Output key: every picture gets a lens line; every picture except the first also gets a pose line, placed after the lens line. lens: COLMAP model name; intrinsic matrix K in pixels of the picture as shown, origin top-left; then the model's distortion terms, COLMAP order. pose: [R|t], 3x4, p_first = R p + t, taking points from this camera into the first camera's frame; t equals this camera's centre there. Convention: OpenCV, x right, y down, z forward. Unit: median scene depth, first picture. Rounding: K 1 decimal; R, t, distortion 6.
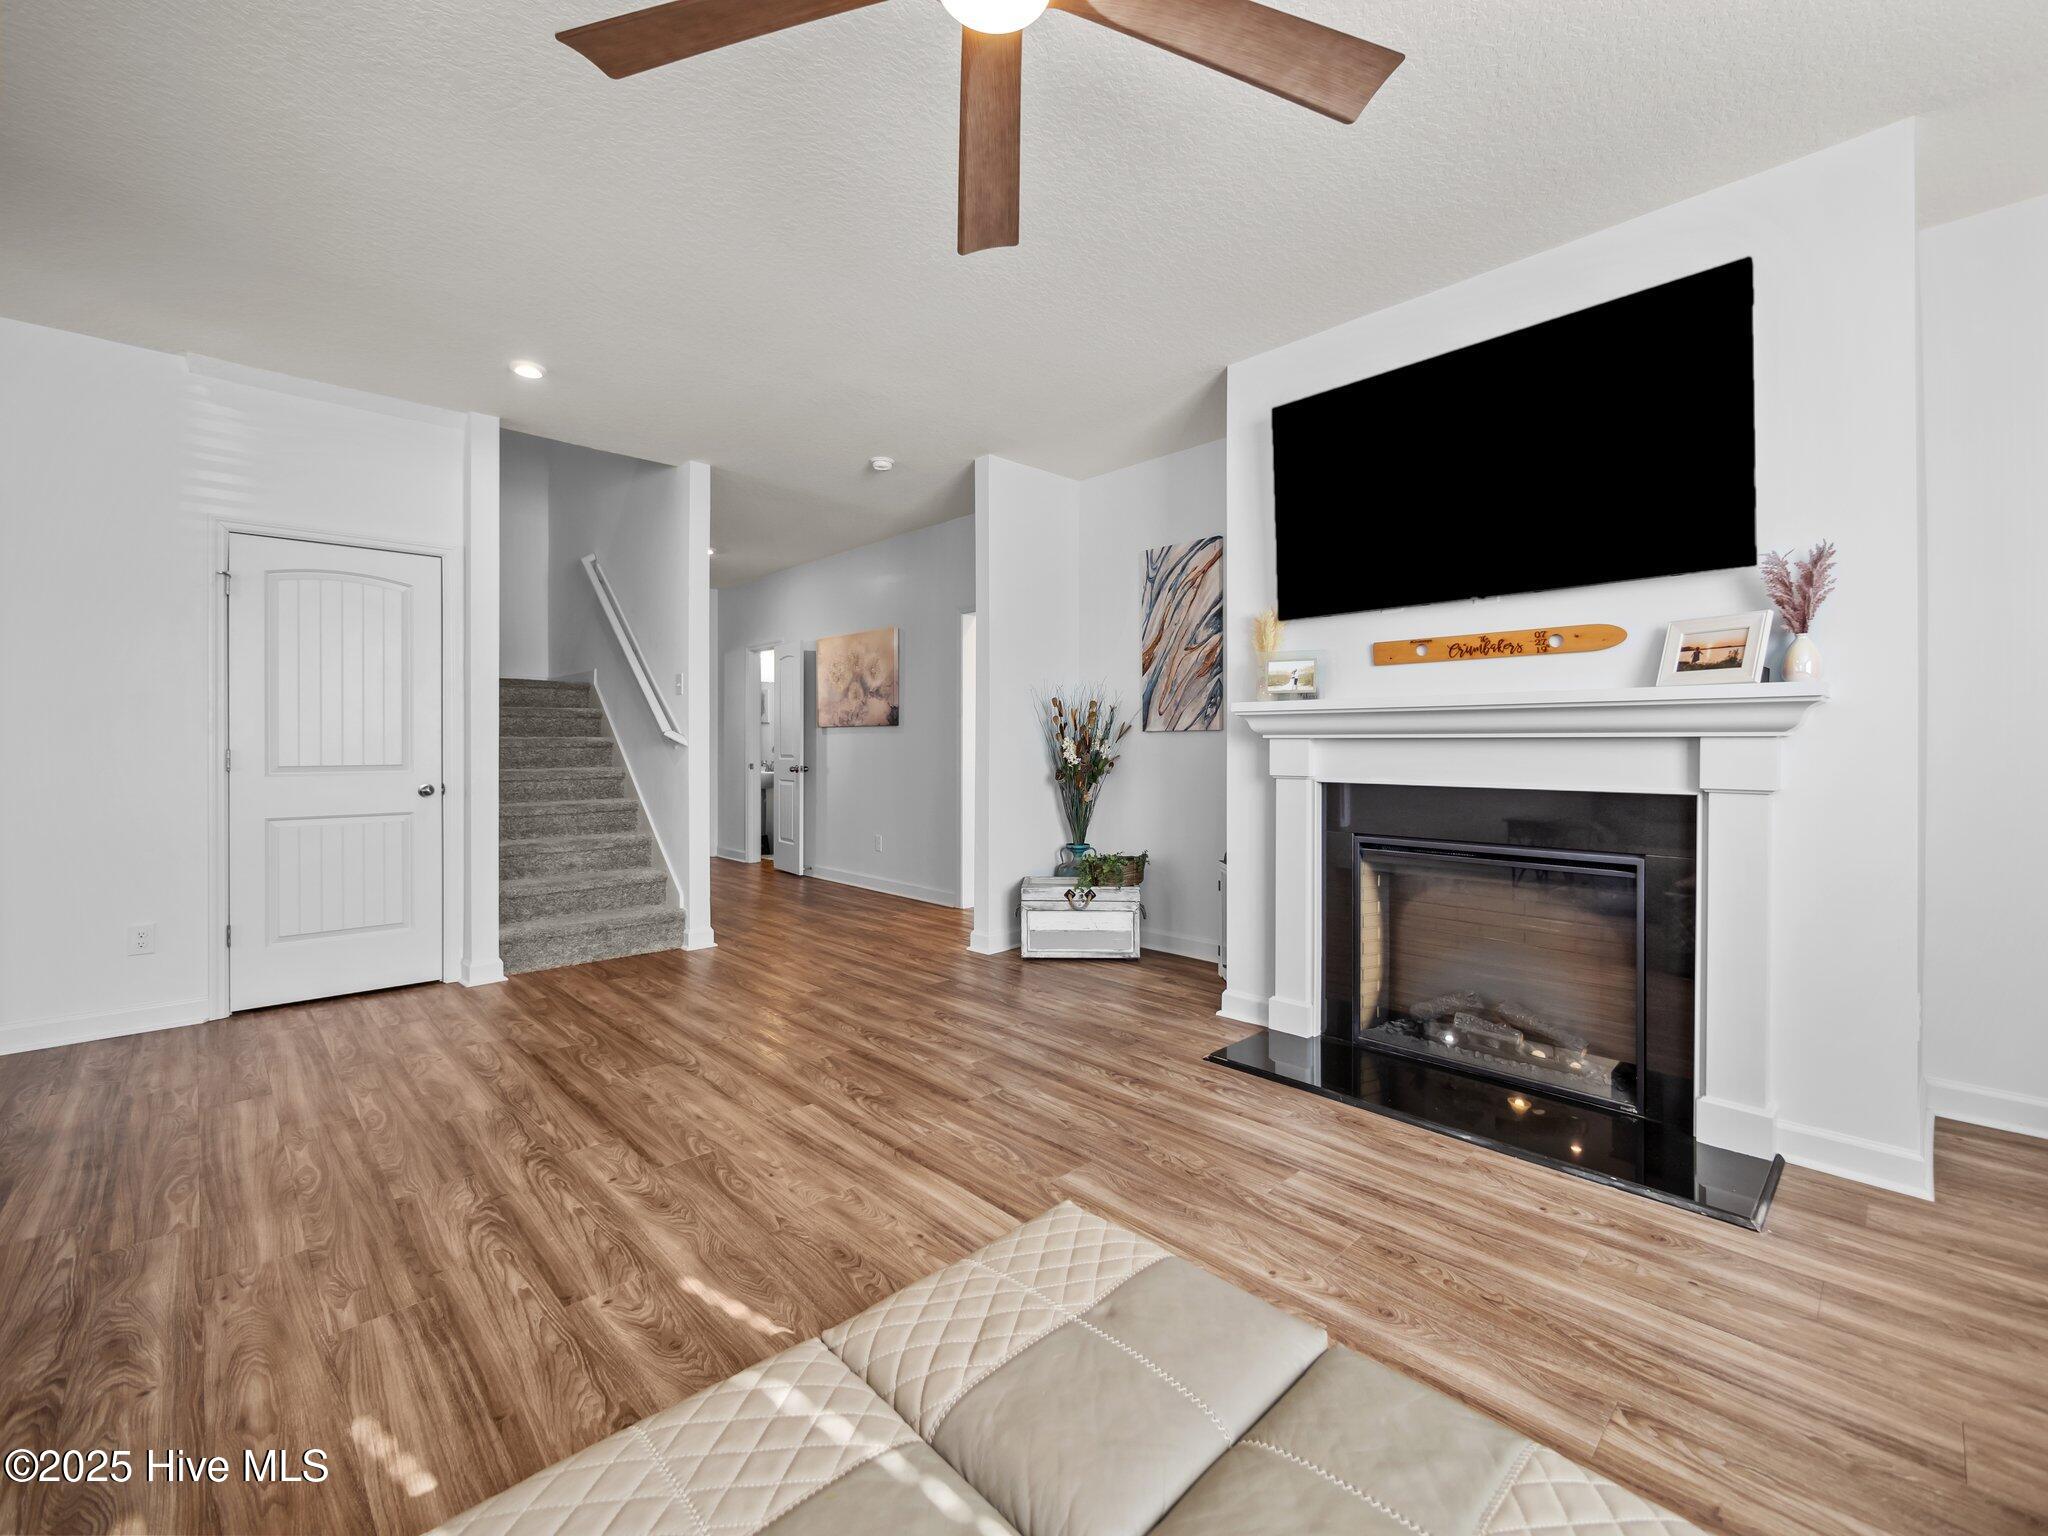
lens RADIAL K [[867.2, 0, 1039.0], [0, 867.2, 750.3], [0, 0, 1]] dist [-0.009357, 0.001760]
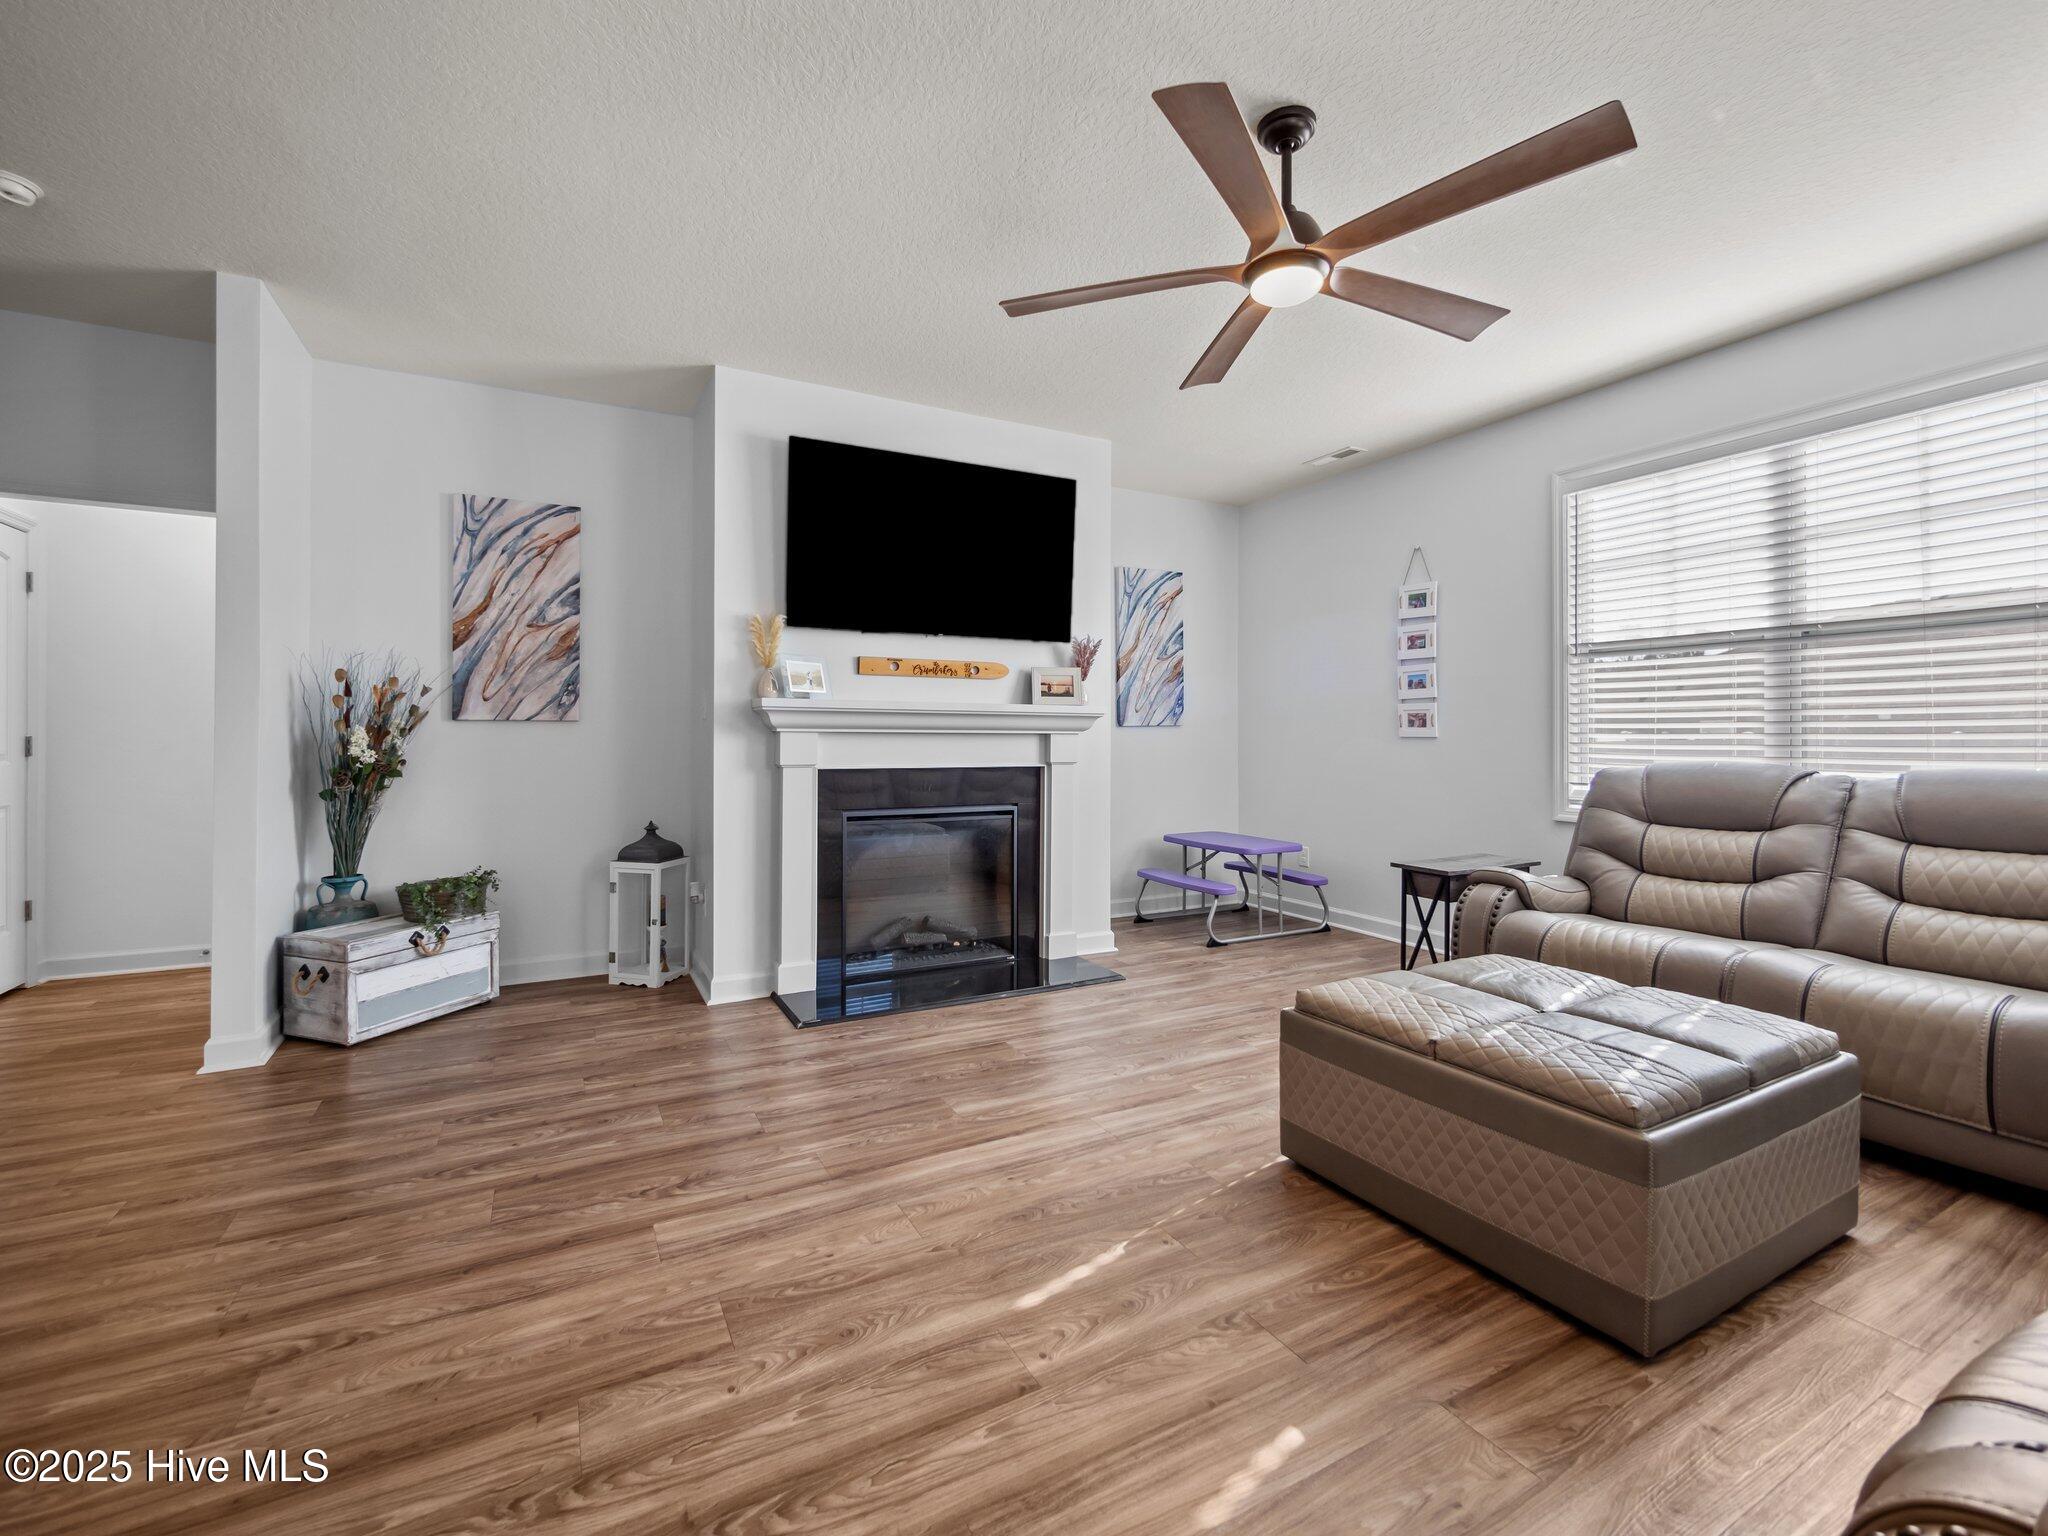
lens RADIAL K [[867.2, 0, 1021.5], [0, 867.2, 746.0], [0, 0, 1]] dist [-0.009357, 0.001760]
pose [[0.282299, -0.009437, 0.959280, -0.820706], [0.003522, 0.999955, 0.008801, -0.005228], [-0.959320, 0.000894, 0.282320, 0.457856]]
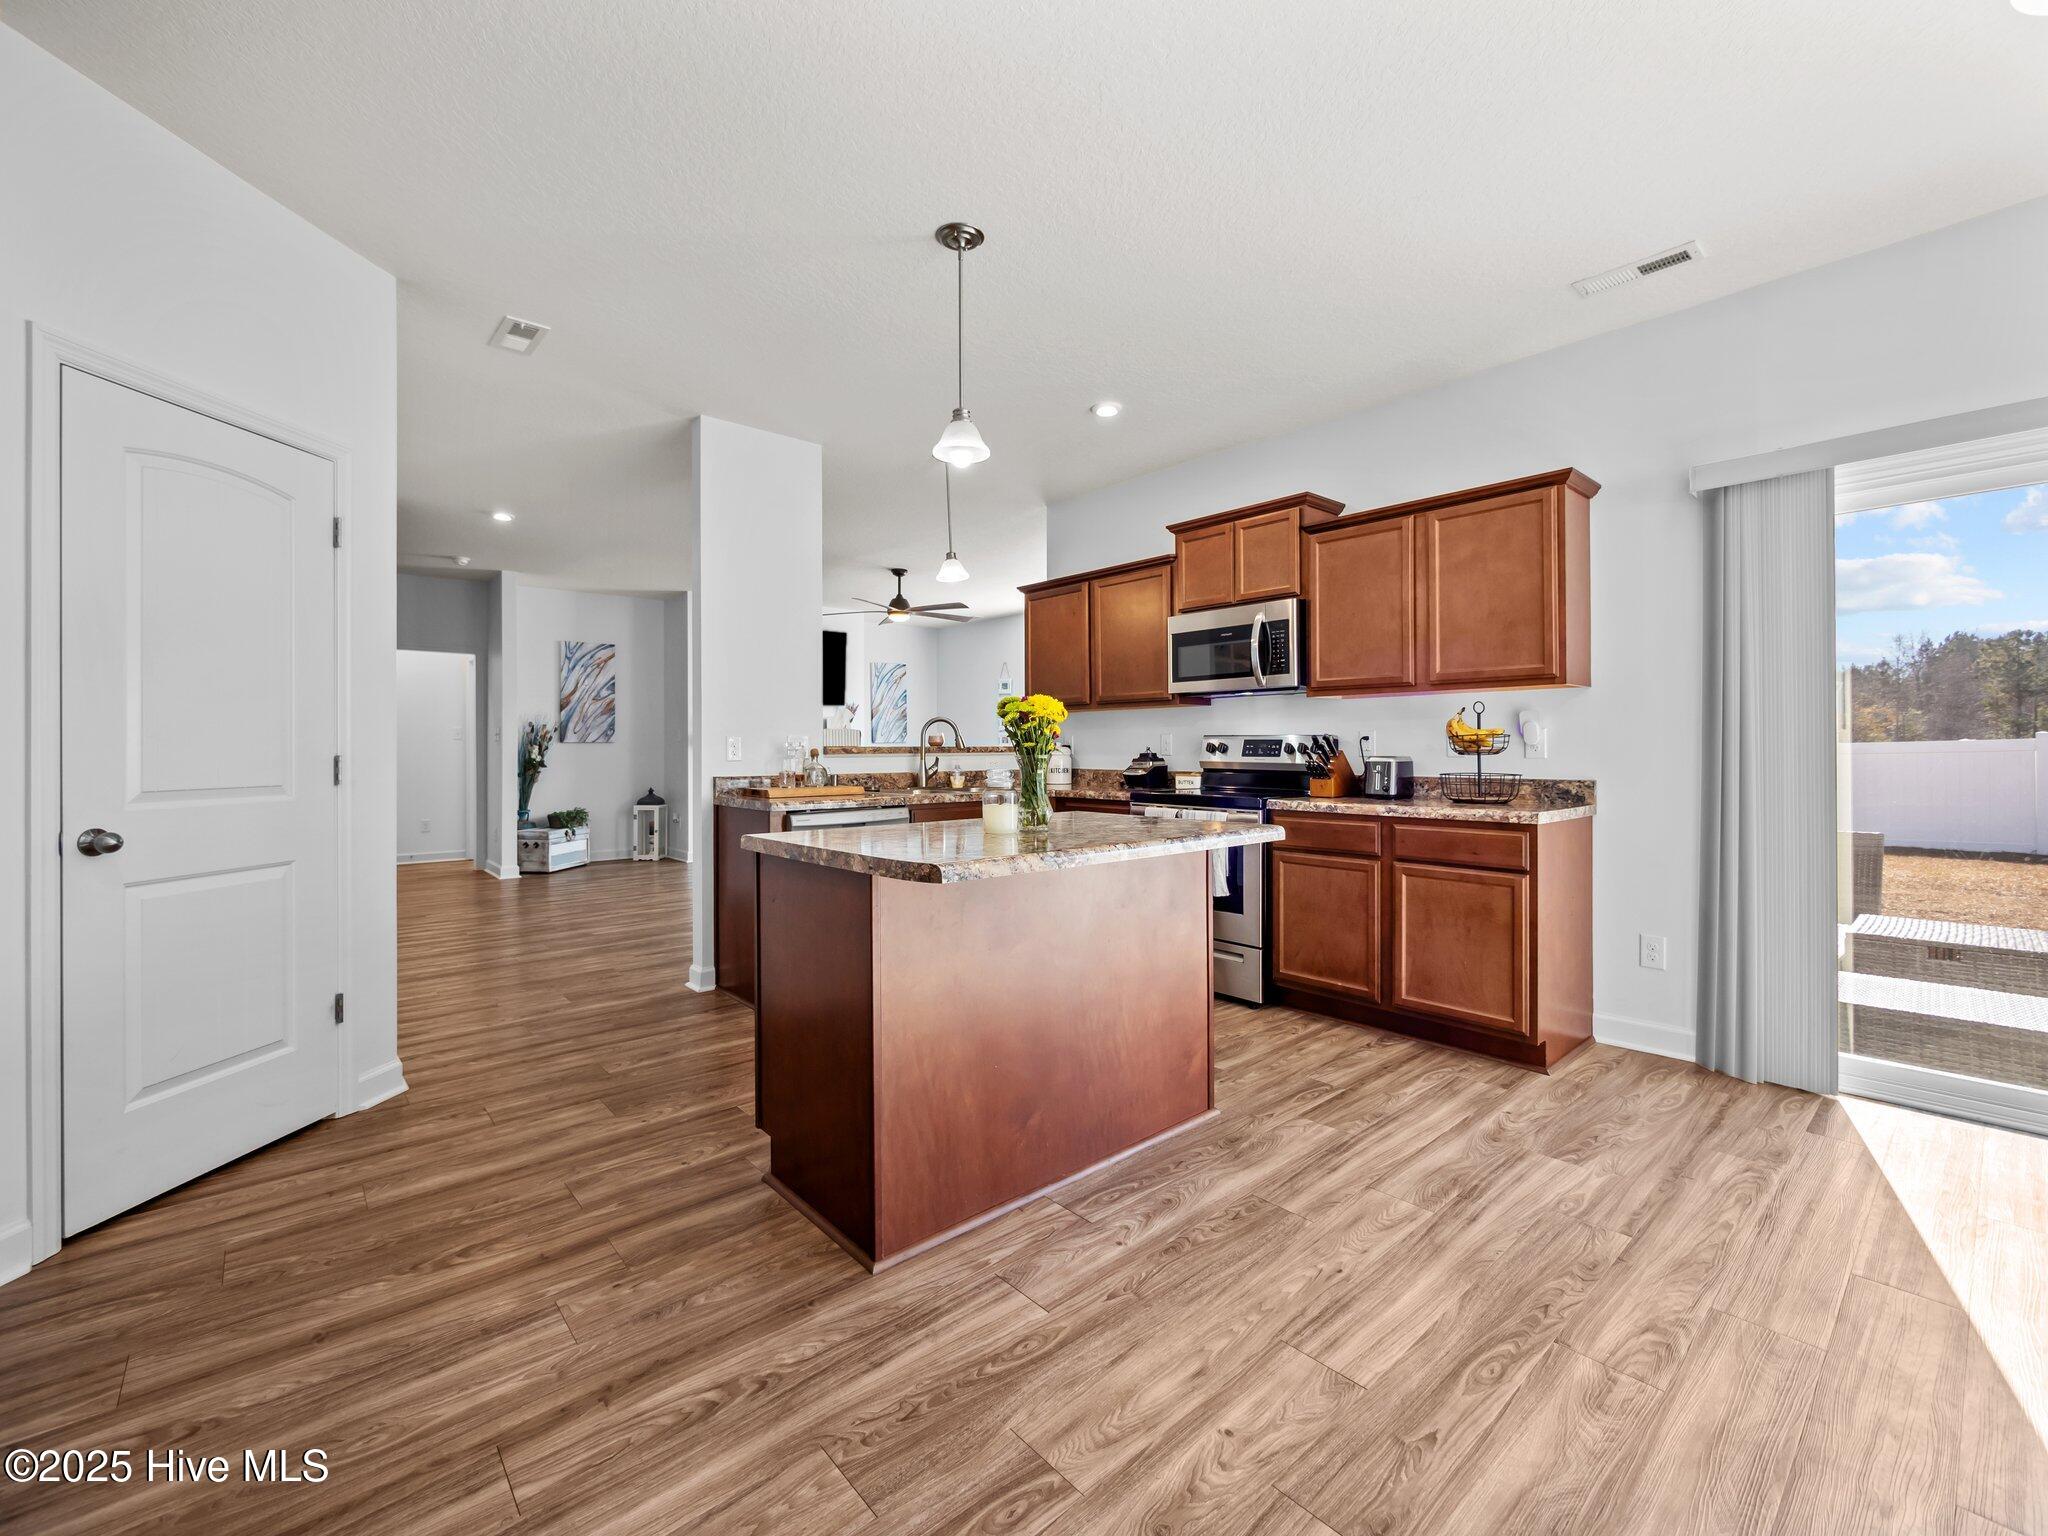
lens RADIAL K [[867.2, 0, 1017.0], [0, 867.2, 760.3], [0, 0, 1]] dist [-0.009357, 0.001760]
pose [[0.084006, -0.013595, 0.996372, -2.606438], [0.015375, 0.999806, 0.012346, 0.011653], [-0.996347, 0.014282, 0.084199, -0.131376]]
